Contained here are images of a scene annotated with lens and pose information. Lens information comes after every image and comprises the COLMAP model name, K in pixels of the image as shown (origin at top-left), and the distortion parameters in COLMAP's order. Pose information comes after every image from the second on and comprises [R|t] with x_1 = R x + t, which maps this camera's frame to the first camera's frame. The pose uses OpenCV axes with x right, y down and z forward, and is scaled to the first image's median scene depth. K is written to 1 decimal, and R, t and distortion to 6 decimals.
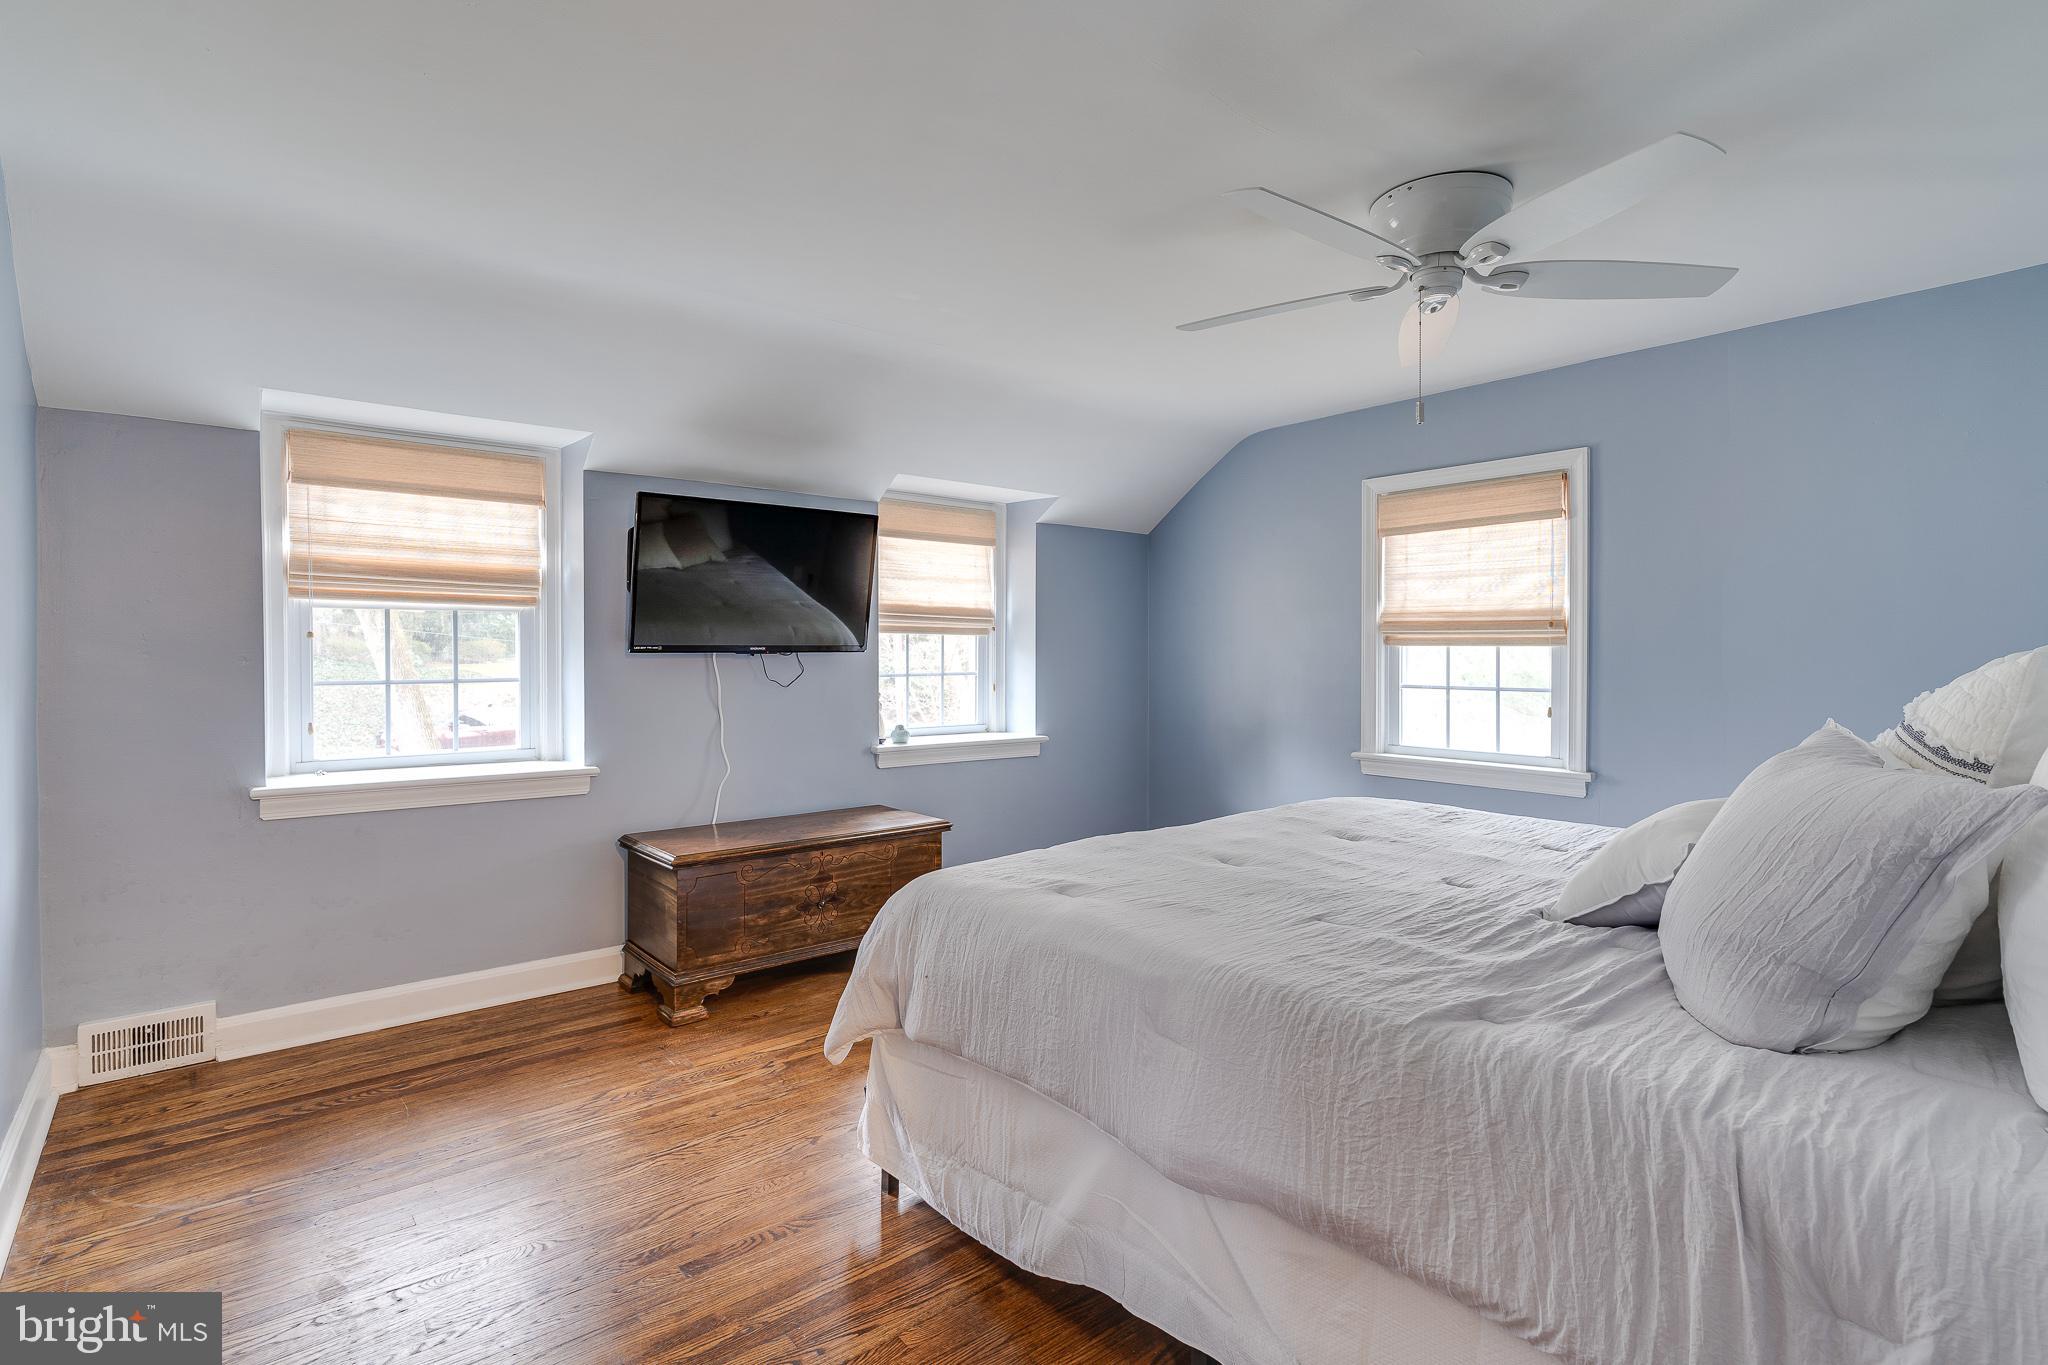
lens RADIAL K [[988.3, 0, 1027.9], [0, 988.3, 673.4], [0, 0, 1]] dist [0.001629, -0.000190]
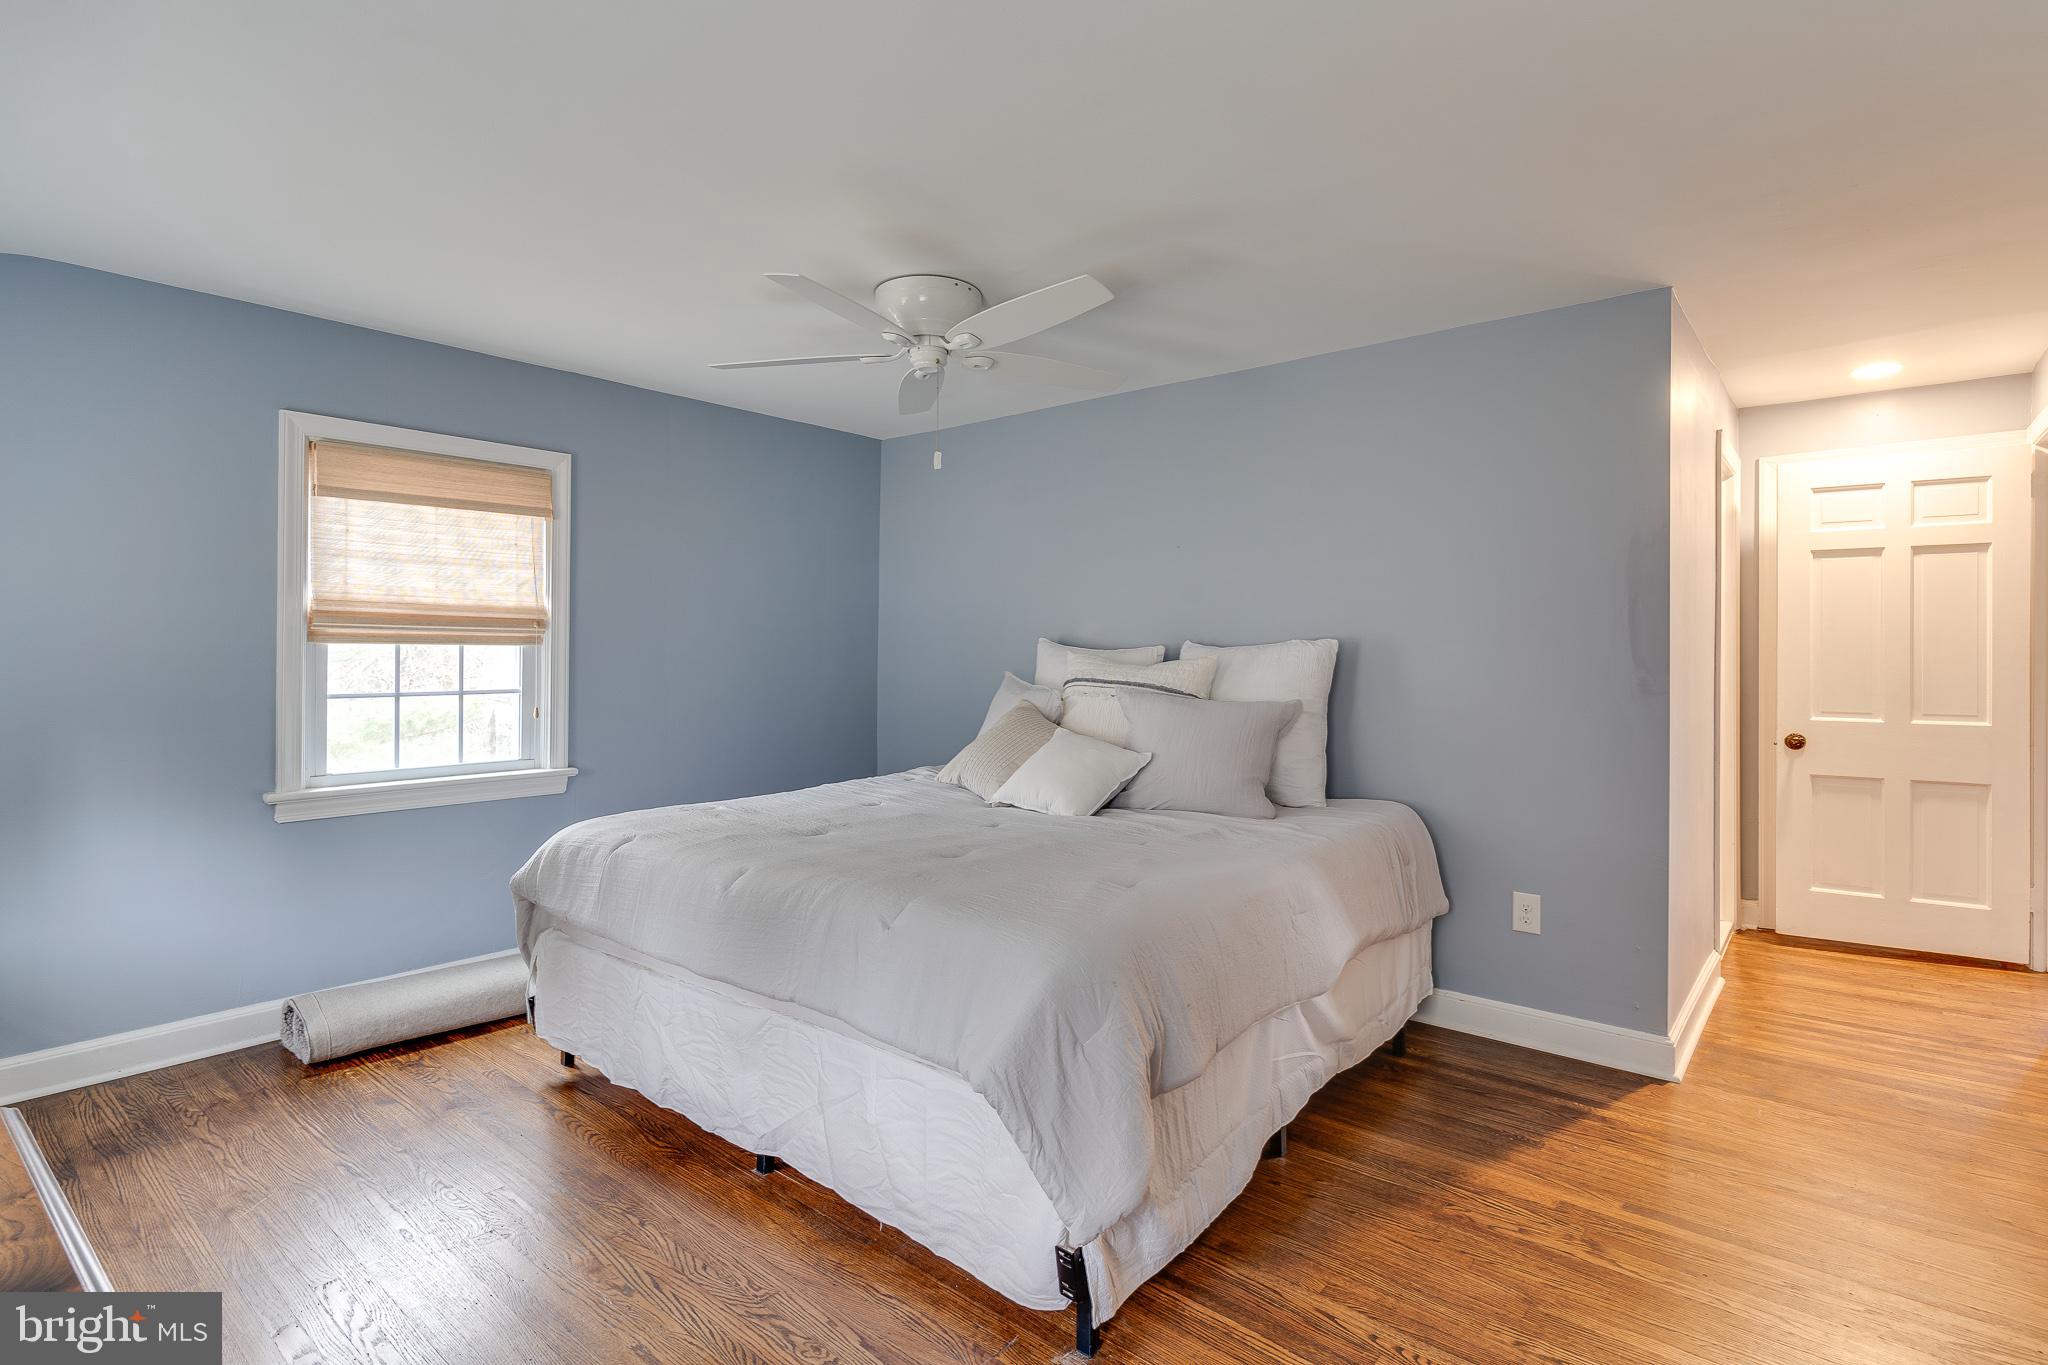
lens RADIAL K [[988.3, 0, 1025.1], [0, 988.3, 660.9], [0, 0, 1]] dist [0.001629, -0.000190]
pose [[-0.165262, -0.011287, 0.986185, -0.492587], [0.018173, 0.999730, 0.014488, -0.016735], [-0.986082, 0.020316, -0.165012, 0.645039]]
